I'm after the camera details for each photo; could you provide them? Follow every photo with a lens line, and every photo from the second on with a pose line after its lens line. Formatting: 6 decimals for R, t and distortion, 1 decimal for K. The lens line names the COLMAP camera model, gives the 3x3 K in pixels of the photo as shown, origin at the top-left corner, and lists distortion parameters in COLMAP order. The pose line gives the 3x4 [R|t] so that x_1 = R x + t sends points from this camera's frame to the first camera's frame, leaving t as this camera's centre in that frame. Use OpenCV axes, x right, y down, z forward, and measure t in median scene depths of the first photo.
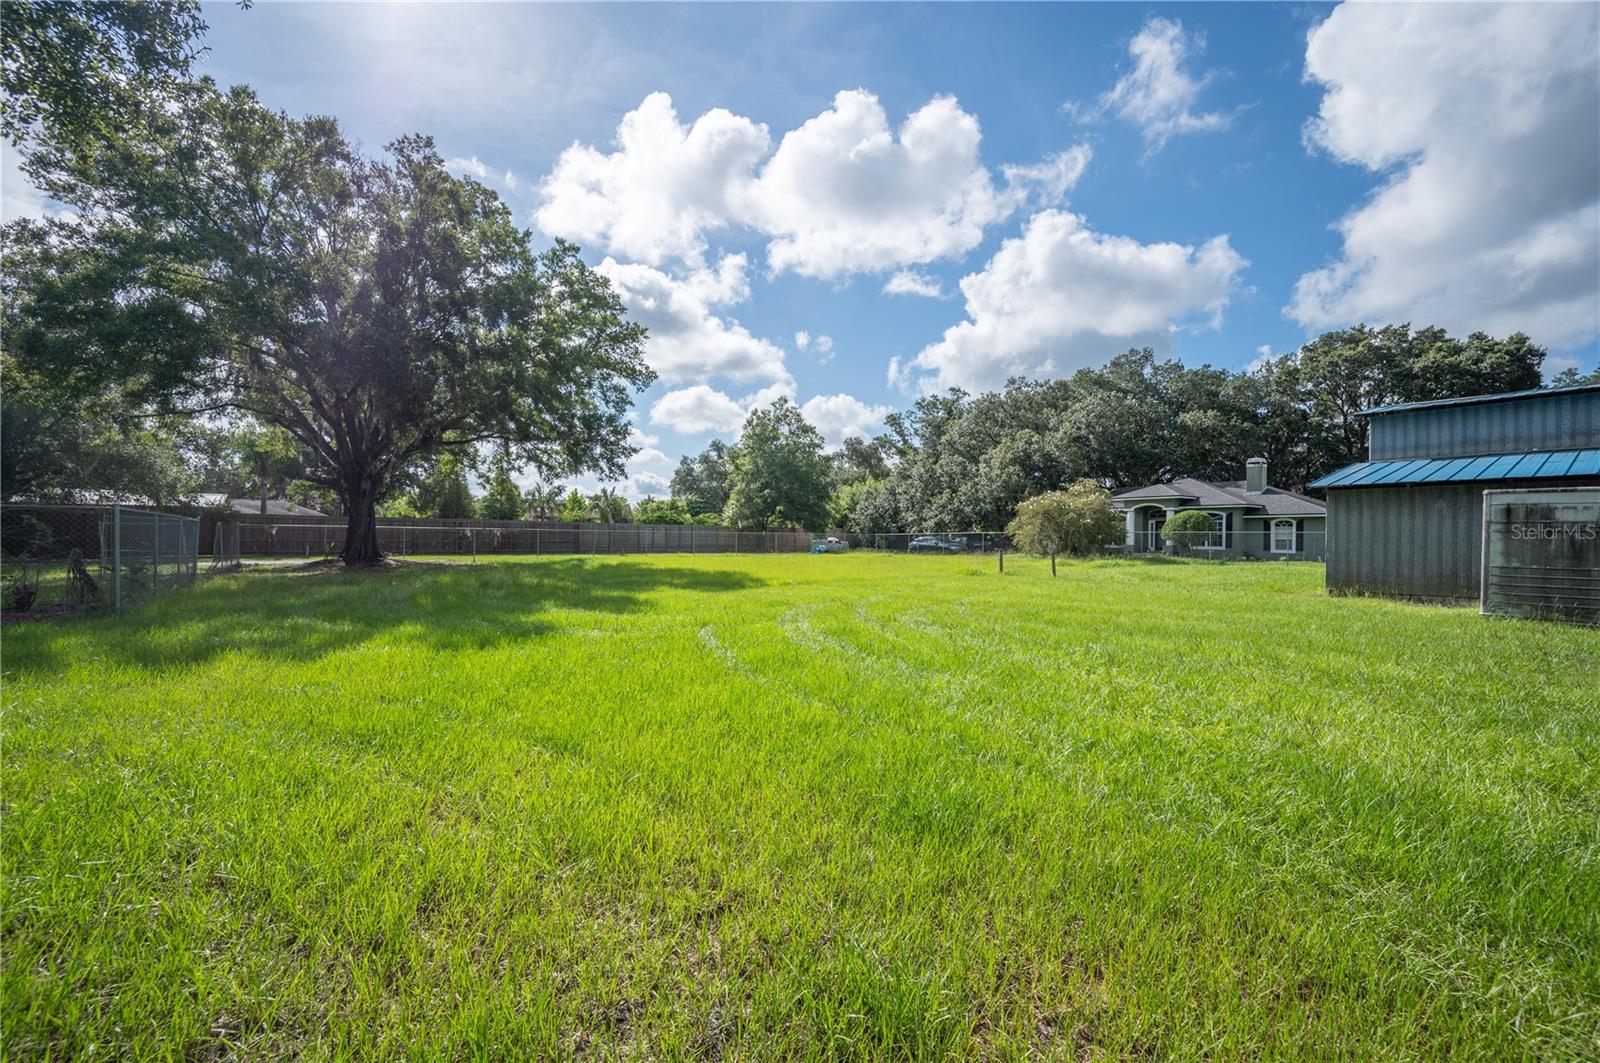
lens RADIAL K [[642.0, 0, 801.5], [0, 642.0, 535.2], [0, 0, 1]] dist [0.005068, 0.000164]
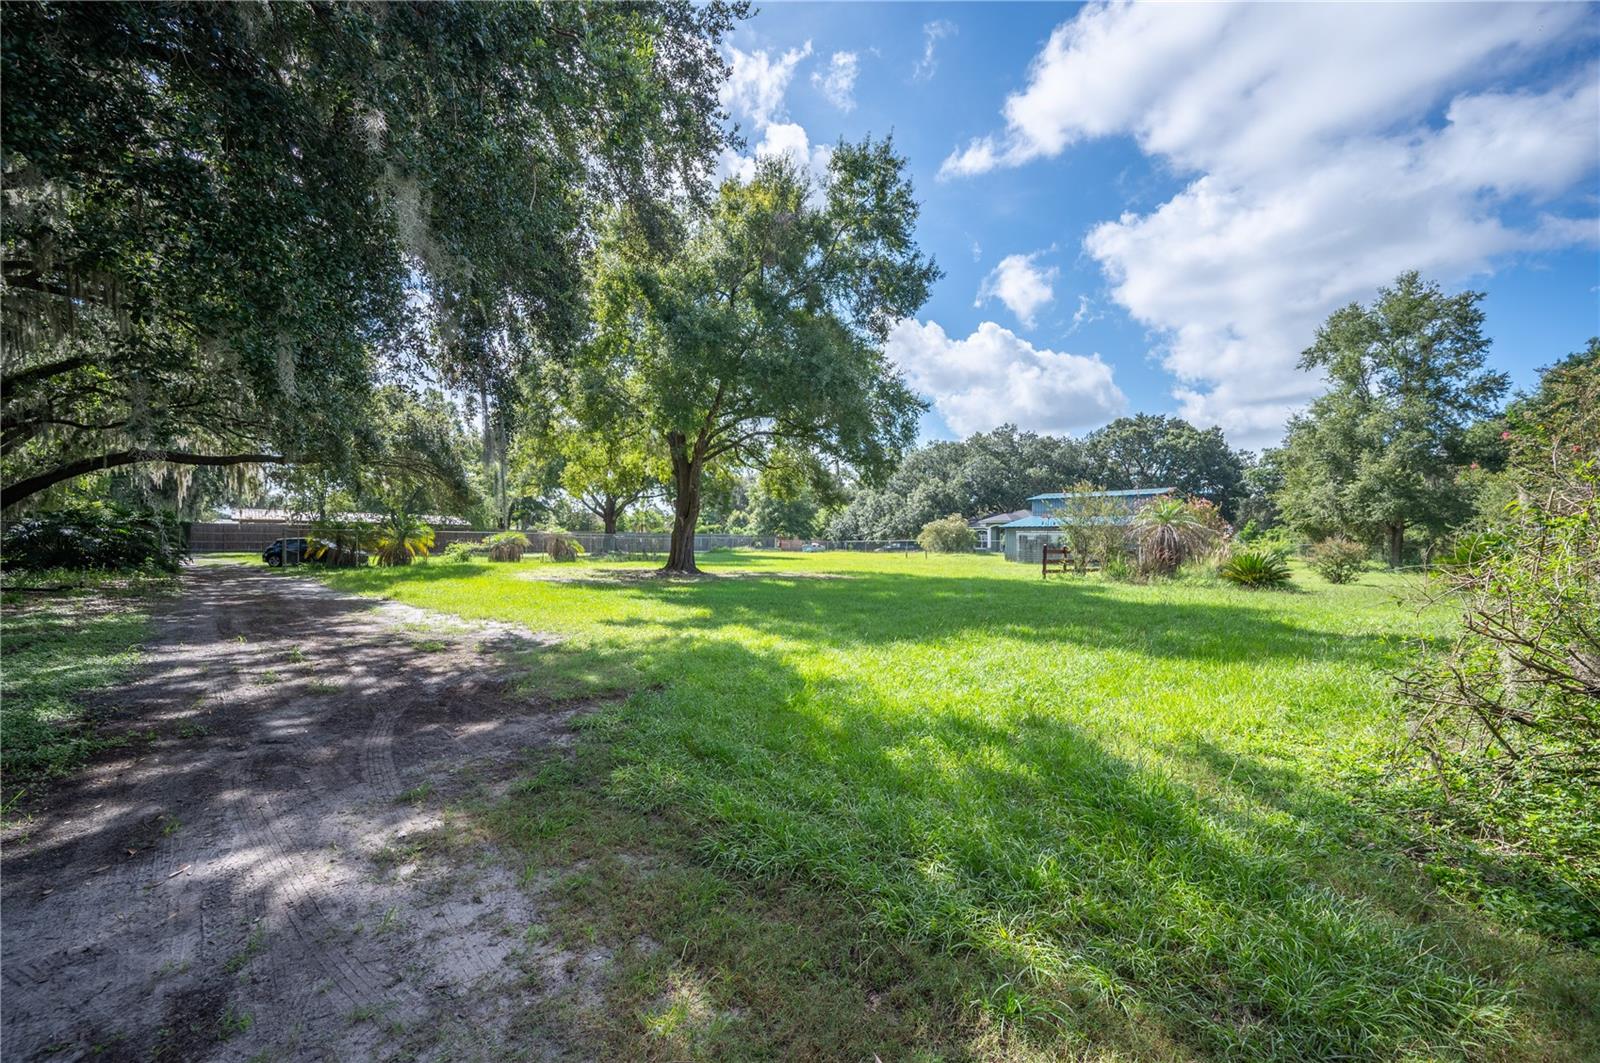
lens RADIAL K [[642.0, 0, 800.2], [0, 642.0, 535.3], [0, 0, 1]] dist [0.005068, 0.000164]
pose [[0.997655, 0.003735, 0.068344, -0.106270], [-0.003039, 0.999942, -0.010285, 0.000263], [-0.068379, 0.010053, 0.997609, -0.604421]]
